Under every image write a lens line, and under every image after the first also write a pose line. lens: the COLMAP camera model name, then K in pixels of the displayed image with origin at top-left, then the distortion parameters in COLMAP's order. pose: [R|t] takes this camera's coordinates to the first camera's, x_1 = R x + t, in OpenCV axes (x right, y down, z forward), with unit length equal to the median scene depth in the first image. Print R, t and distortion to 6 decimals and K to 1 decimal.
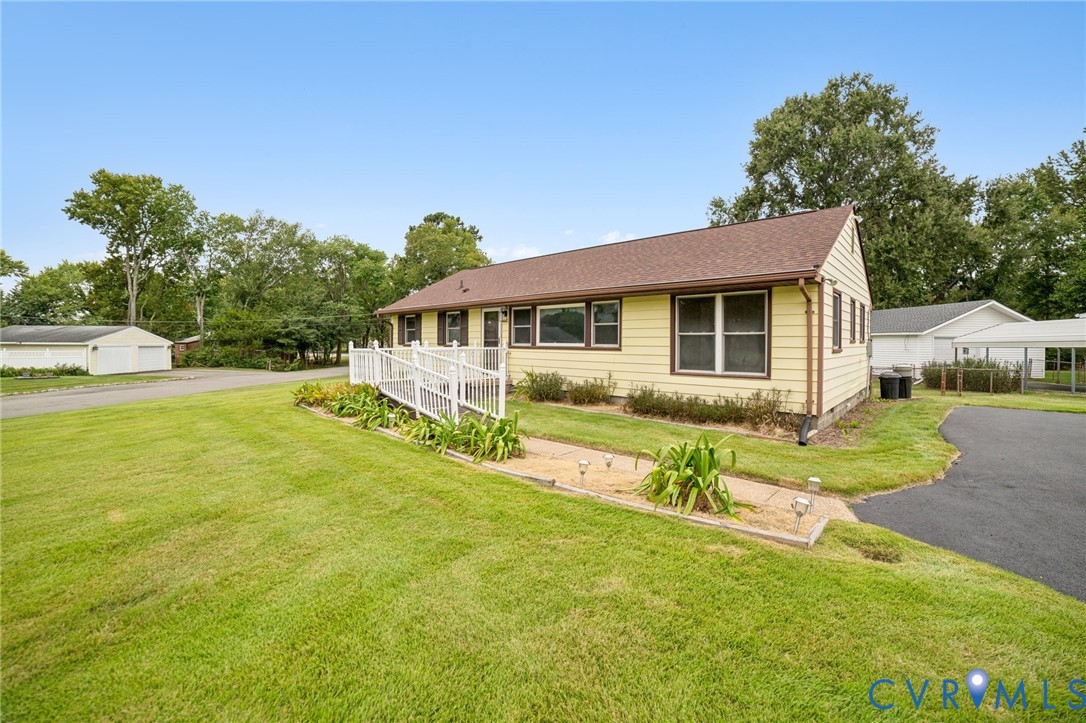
lens RADIAL K [[444.5, 0, 546.6], [0, 444.5, 348.3], [0, 0, 1]] dist [-0.106159, 0.035593]
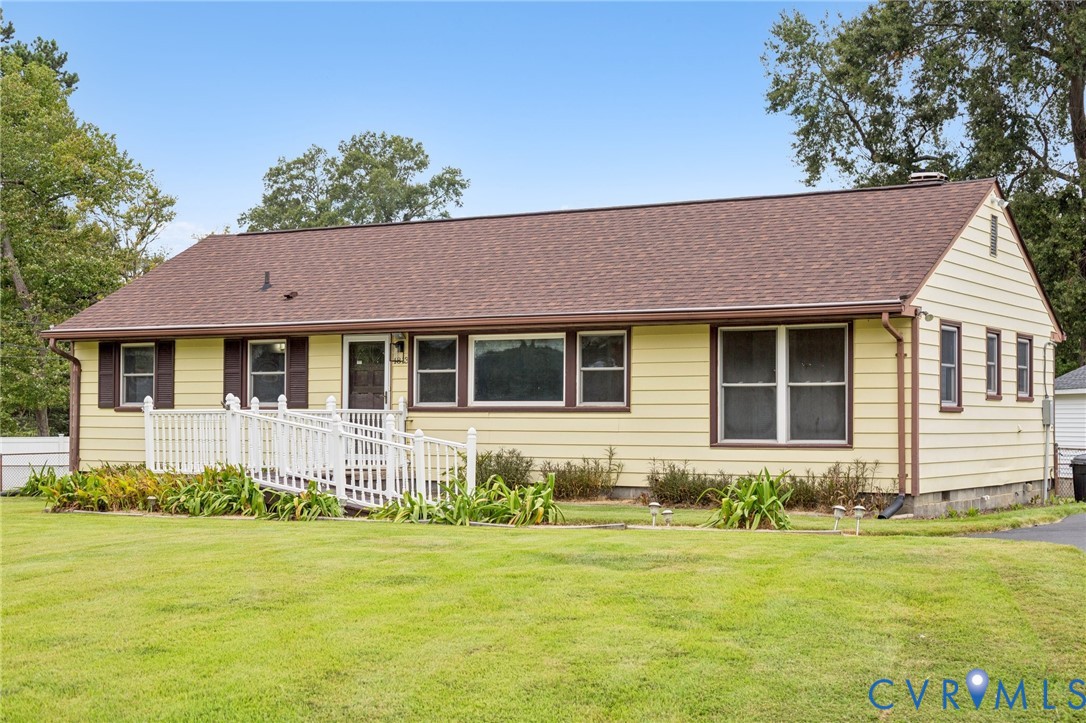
lens RADIAL K [[1651.8, 0, 543.0], [0, 1651.8, 361.5], [0, 0, 1]] dist [0.098669, -0.034004]
pose [[0.975899, 0.006830, 0.218117, -0.379278], [0.004026, 0.998776, -0.049288, 0.040201], [-0.218187, 0.048978, 0.974677, -1.022466]]
